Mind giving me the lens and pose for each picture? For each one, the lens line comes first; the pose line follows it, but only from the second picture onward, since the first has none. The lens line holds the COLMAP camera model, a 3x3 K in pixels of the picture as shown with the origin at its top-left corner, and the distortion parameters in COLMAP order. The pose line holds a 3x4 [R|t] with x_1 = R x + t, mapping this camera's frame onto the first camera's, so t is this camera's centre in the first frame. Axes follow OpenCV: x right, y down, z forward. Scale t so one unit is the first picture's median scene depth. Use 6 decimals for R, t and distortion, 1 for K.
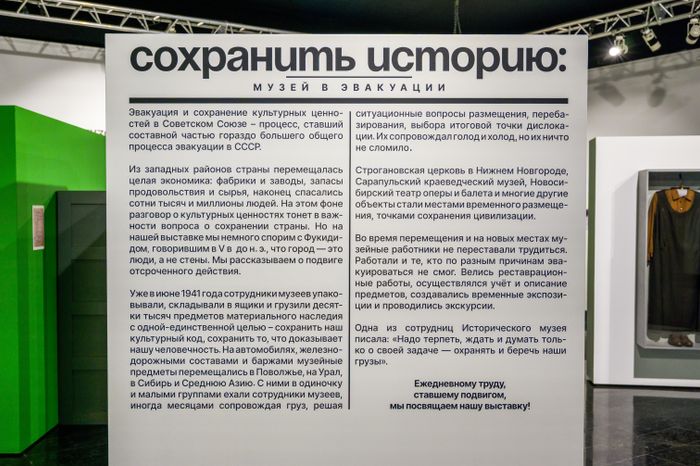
lens RADIAL K [[804.1, 0, 349.9], [0, 804.1, 234.1], [0, 0, 1]] dist [0.004074, 0.000000]
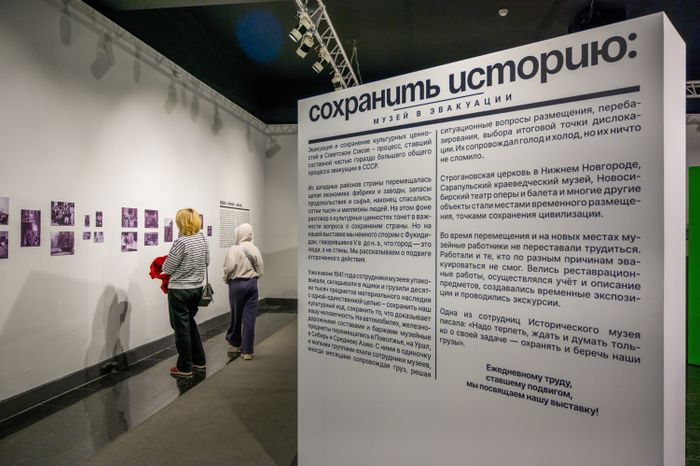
lens RADIAL K [[541.6, 0, 349.9], [0, 541.6, 231.1], [0, 0, 1]] dist [0.002738, -0.002460]
pose [[0.719292, -0.001652, -0.694706, 0.467968], [-0.023104, 0.999387, -0.026298, 0.022694], [0.694323, 0.034967, 0.718813, 0.329876]]
